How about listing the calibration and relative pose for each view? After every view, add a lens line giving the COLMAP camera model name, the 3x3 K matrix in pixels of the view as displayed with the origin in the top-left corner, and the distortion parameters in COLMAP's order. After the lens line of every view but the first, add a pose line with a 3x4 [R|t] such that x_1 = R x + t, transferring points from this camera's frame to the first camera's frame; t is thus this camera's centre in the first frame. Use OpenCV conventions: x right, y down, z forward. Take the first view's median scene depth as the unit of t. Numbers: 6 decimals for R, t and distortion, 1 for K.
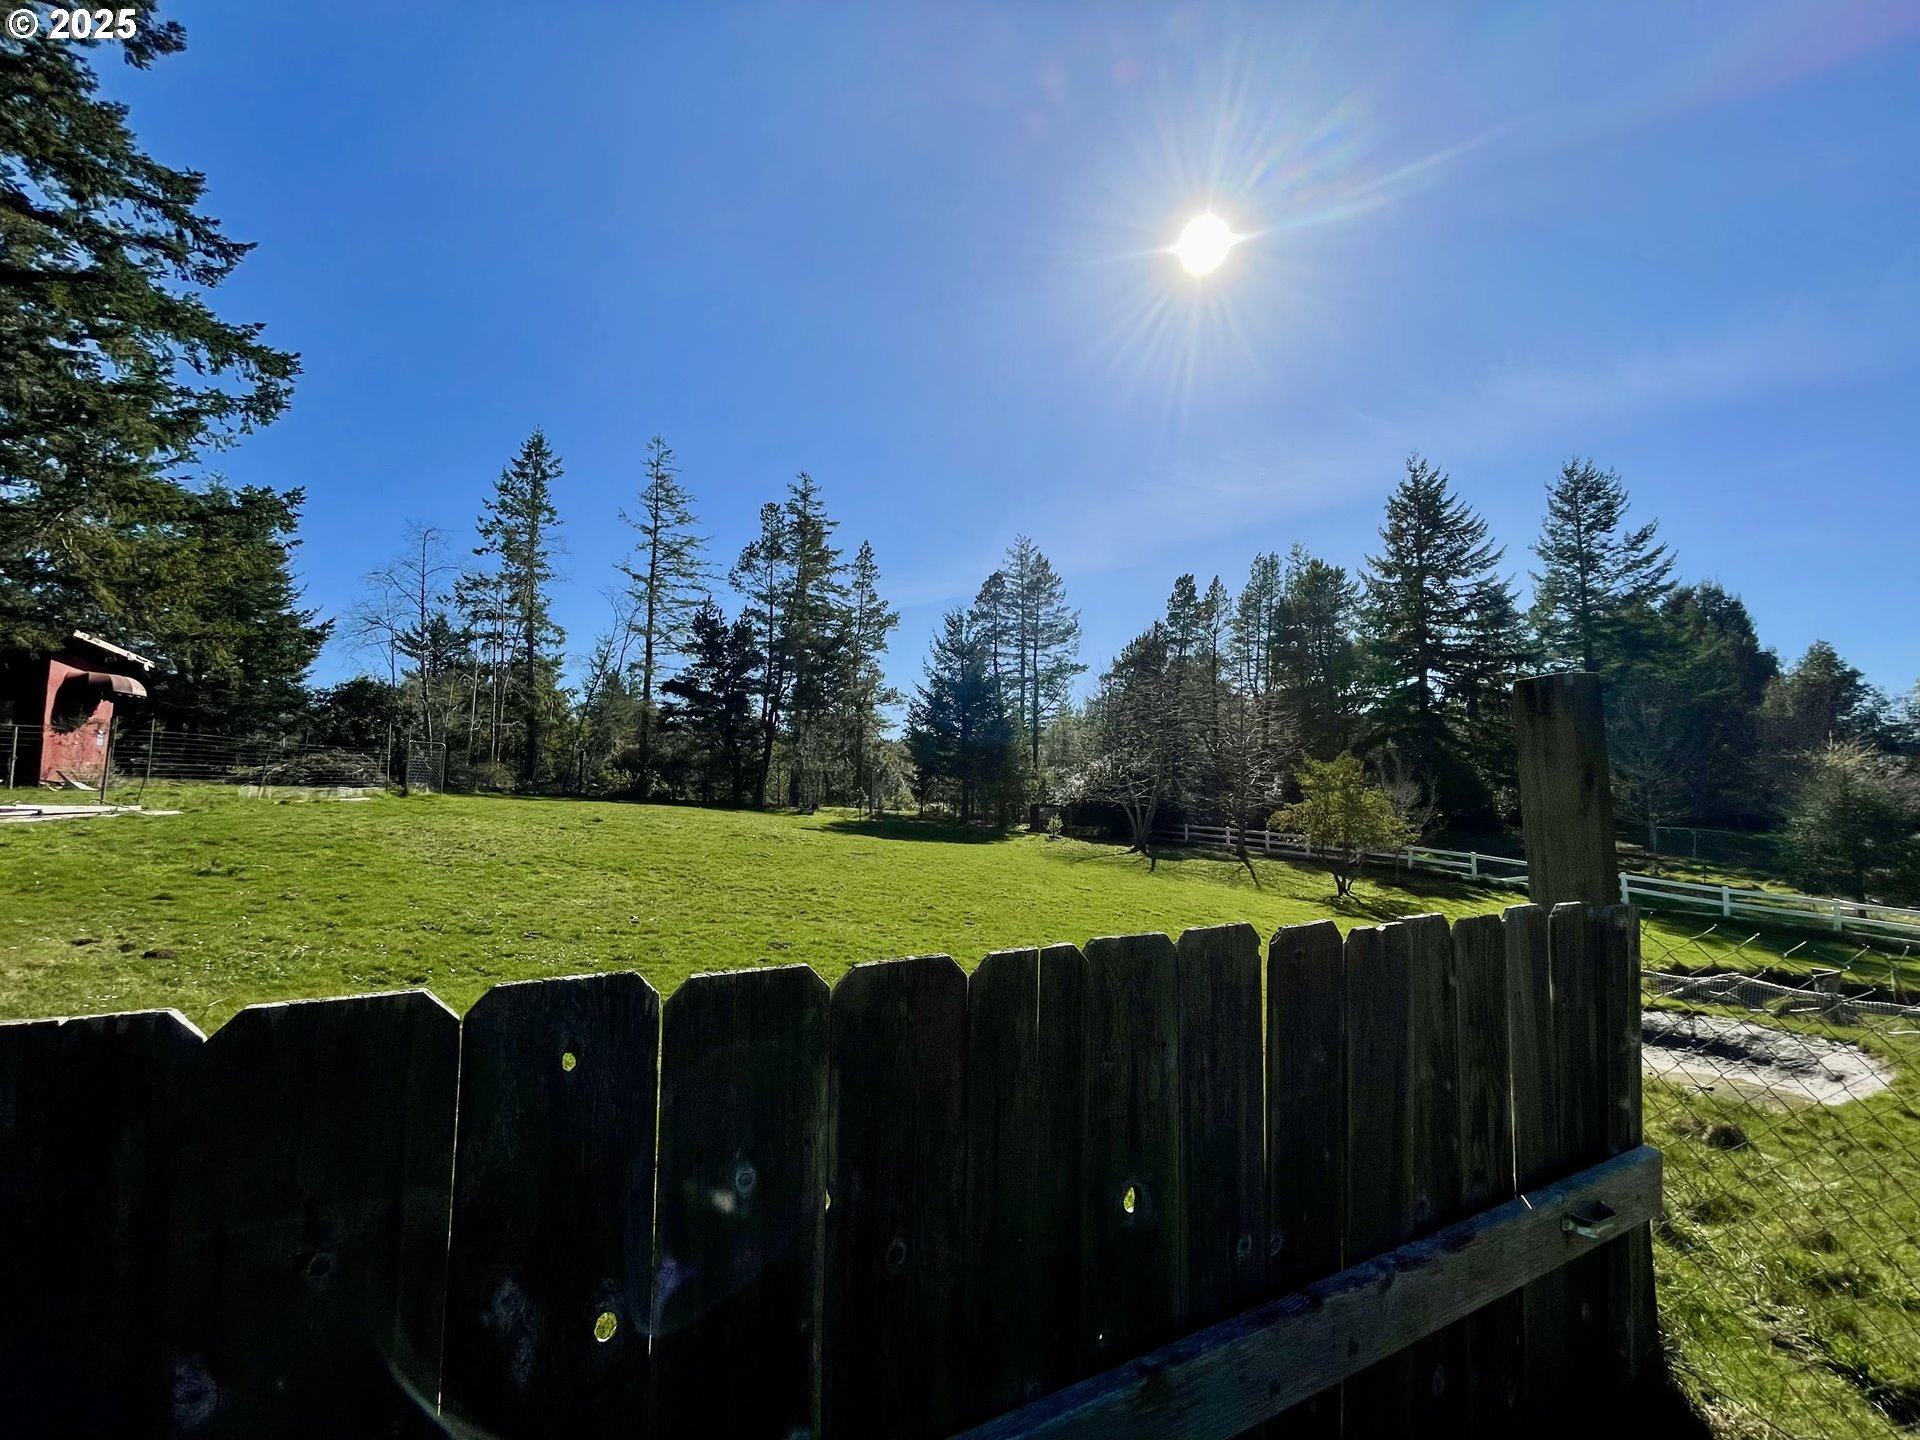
lens RADIAL K [[787.0, 0, 960.2], [0, 787.0, 723.9], [0, 0, 1]] dist [0.001983, -0.001338]
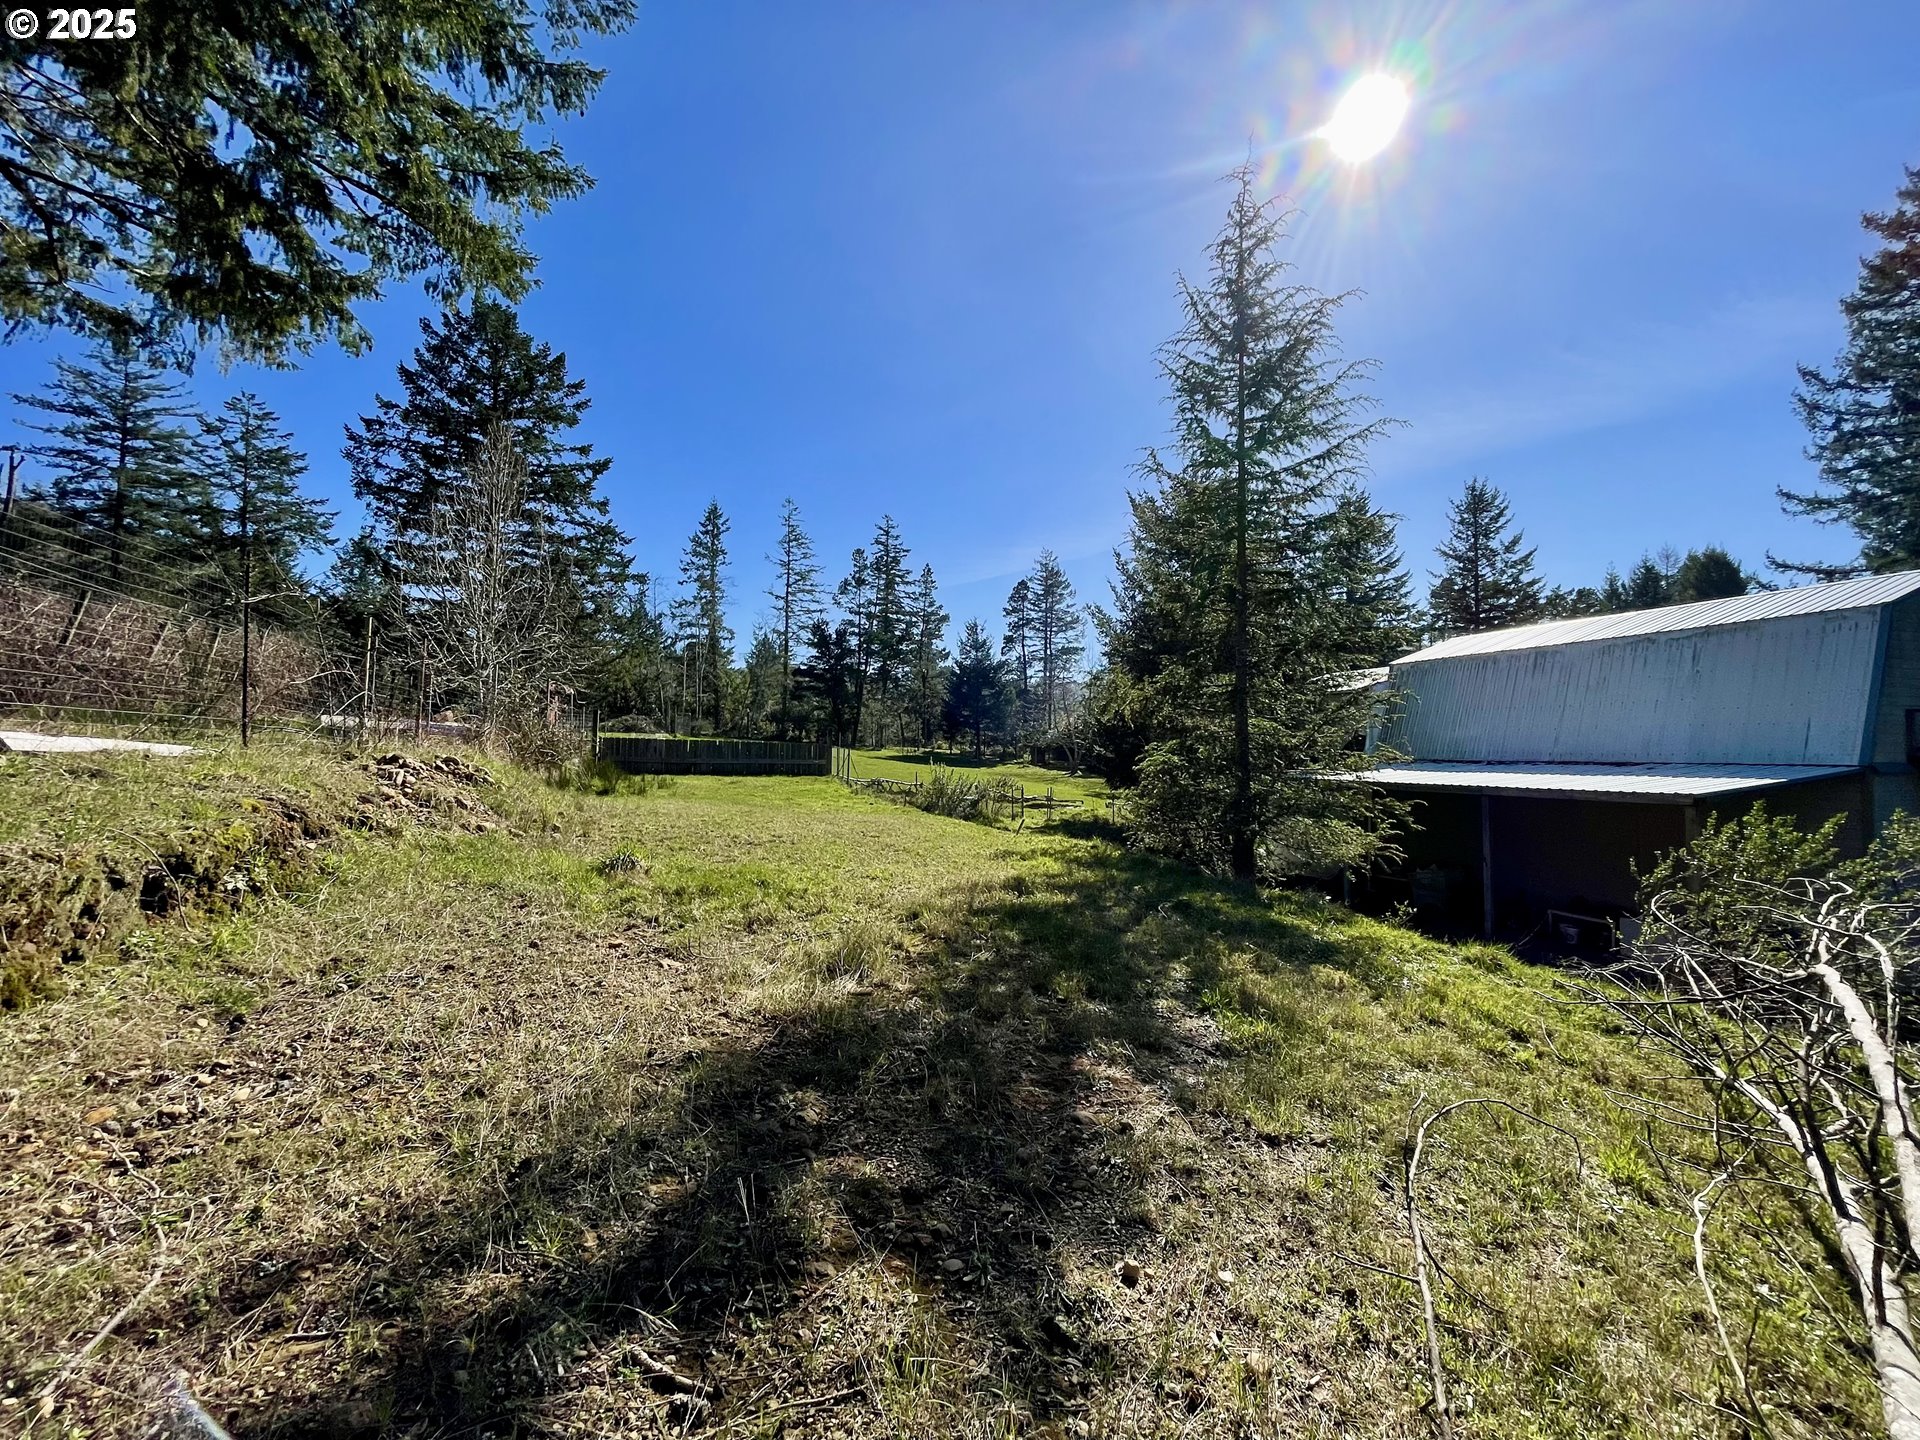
lens RADIAL K [[787.0, 0, 960.2], [0, 787.0, 723.9], [0, 0, 1]] dist [0.001983, -0.001338]
pose [[0.984413, 0.001593, -0.175867, 0.205243], [0.010458, 0.997659, 0.067579, -0.038748], [0.175563, -0.068365, 0.982092, -0.450304]]
